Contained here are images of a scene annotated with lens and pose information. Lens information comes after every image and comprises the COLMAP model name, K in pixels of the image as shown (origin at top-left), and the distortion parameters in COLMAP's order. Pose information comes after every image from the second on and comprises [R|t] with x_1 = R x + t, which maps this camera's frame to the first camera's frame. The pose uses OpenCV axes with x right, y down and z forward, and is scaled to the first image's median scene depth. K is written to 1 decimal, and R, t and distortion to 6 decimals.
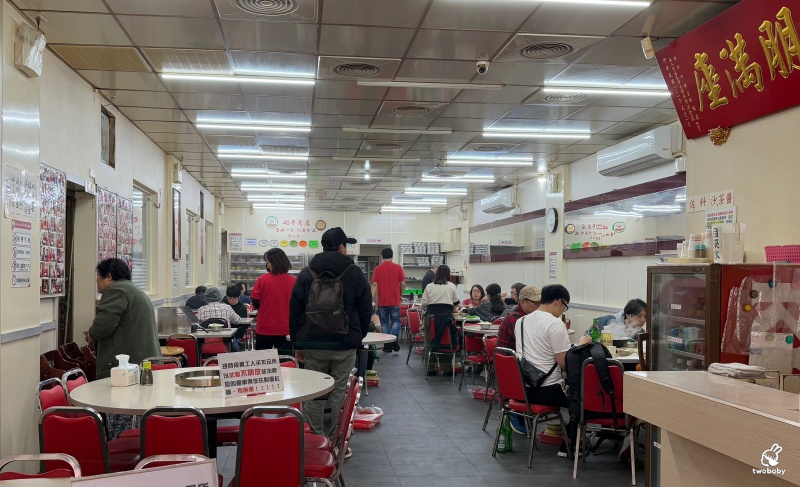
lens RADIAL K [[710.2, 0, 400.0], [0, 710.2, 243.5], [0, 0, 1]] dist [0.002080, 0.001428]
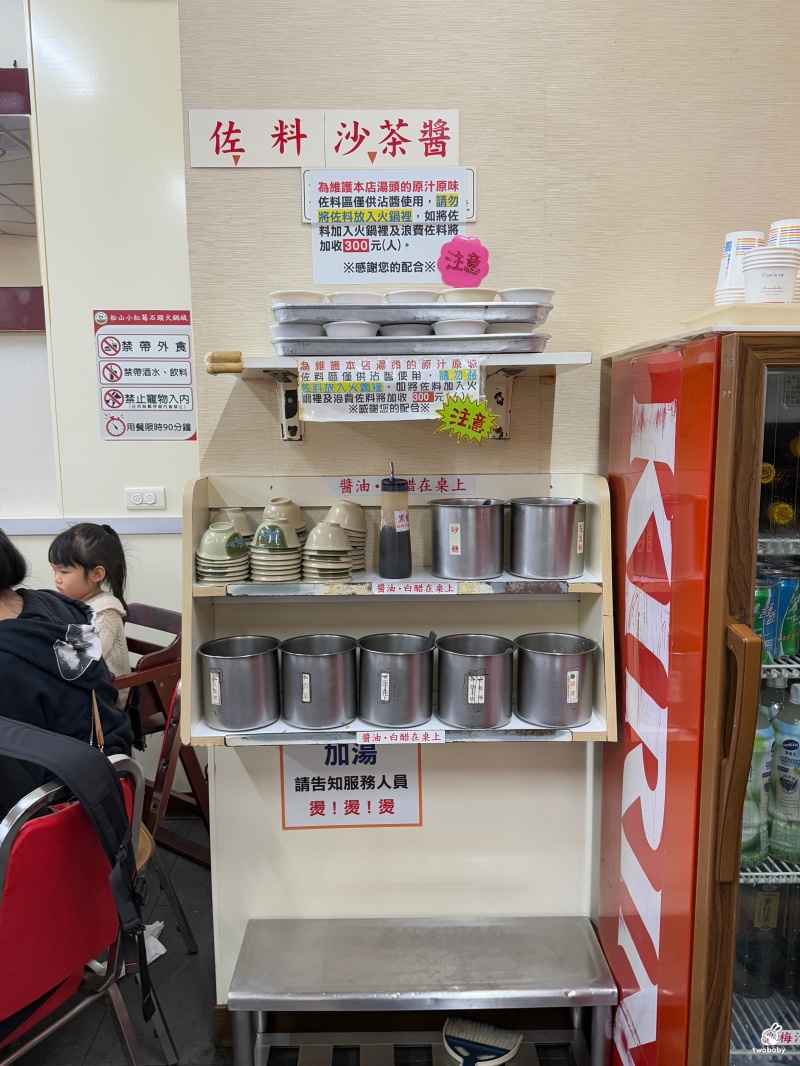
lens RADIAL K [[887.8, 0, 400.0], [0, 887.8, 533.0], [0, 0, 1]] dist [0.173306, -0.353147]
pose [[0.135957, -0.151424, 0.979074, 0.039695], [-0.030729, 0.987130, 0.156937, 0.045928], [-0.990238, -0.051423, 0.129555, 0.938980]]
